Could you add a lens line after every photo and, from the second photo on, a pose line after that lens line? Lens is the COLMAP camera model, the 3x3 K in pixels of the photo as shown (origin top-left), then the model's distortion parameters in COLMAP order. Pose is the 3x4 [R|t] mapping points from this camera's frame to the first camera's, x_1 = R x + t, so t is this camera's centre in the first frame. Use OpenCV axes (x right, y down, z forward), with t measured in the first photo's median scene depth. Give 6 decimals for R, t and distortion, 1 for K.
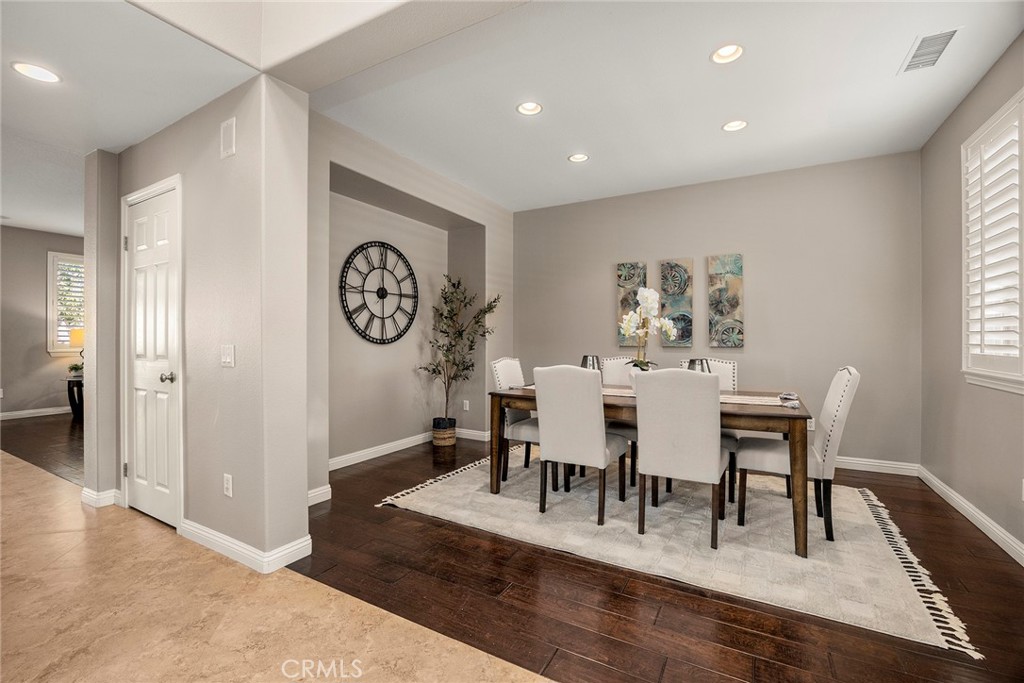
lens RADIAL K [[448.1, 0, 516.9], [0, 448.1, 341.3], [0, 0, 1]] dist [-0.027390, 0.000194]
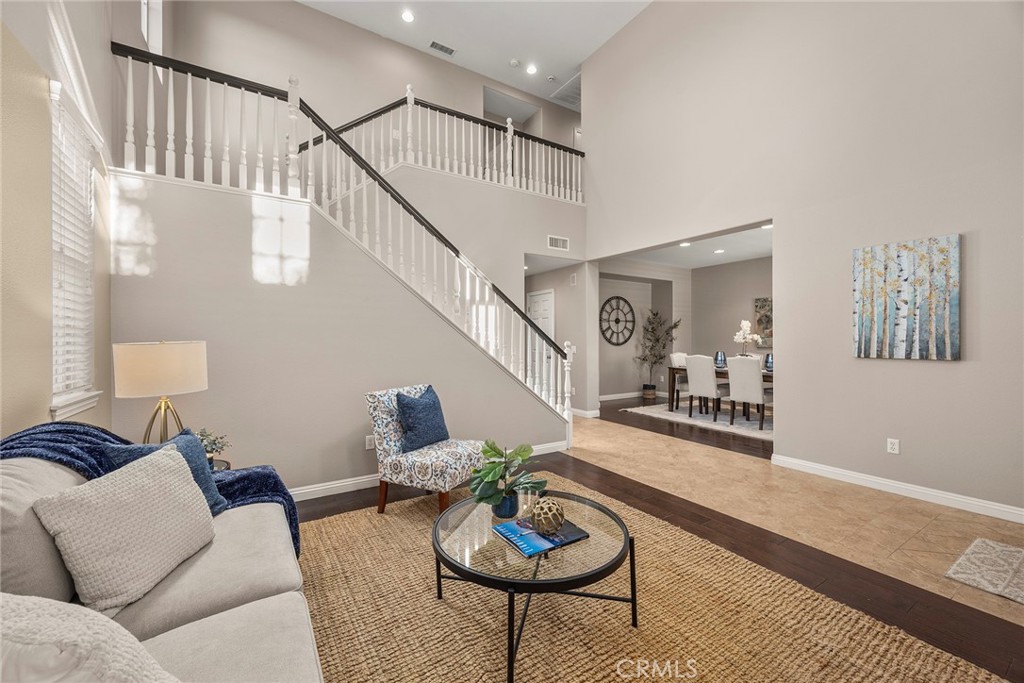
lens RADIAL K [[408.8, 0, 510.1], [0, 408.8, 340.1], [0, 0, 1]] dist [0.002686, -0.001158]
pose [[0.875924, -0.001420, -0.482446, 0.183023], [0.001702, 0.999999, 0.000147, -0.020887], [0.482446, -0.000950, 0.875925, -0.932072]]
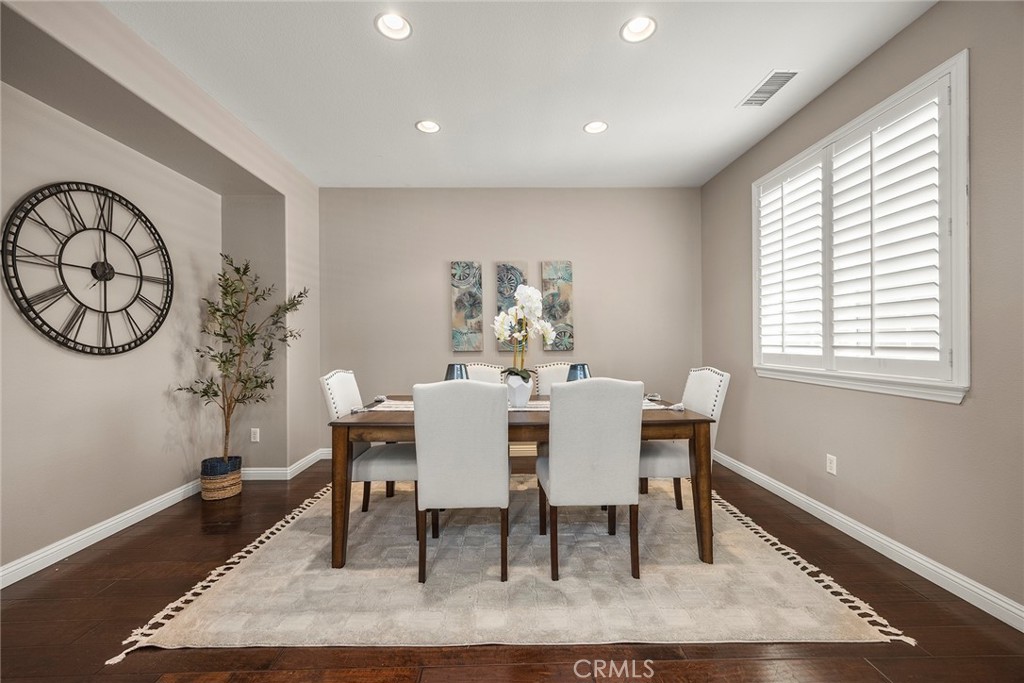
lens RADIAL K [[408.8, 0, 512.2], [0, 408.8, 342.3], [0, 0, 1]] dist [0.002686, -0.001158]
pose [[0.861440, -0.007328, 0.507806, -0.109089], [0.010829, 0.999934, -0.003941, -0.003013], [-0.507743, 0.008894, 0.861463, 0.245525]]
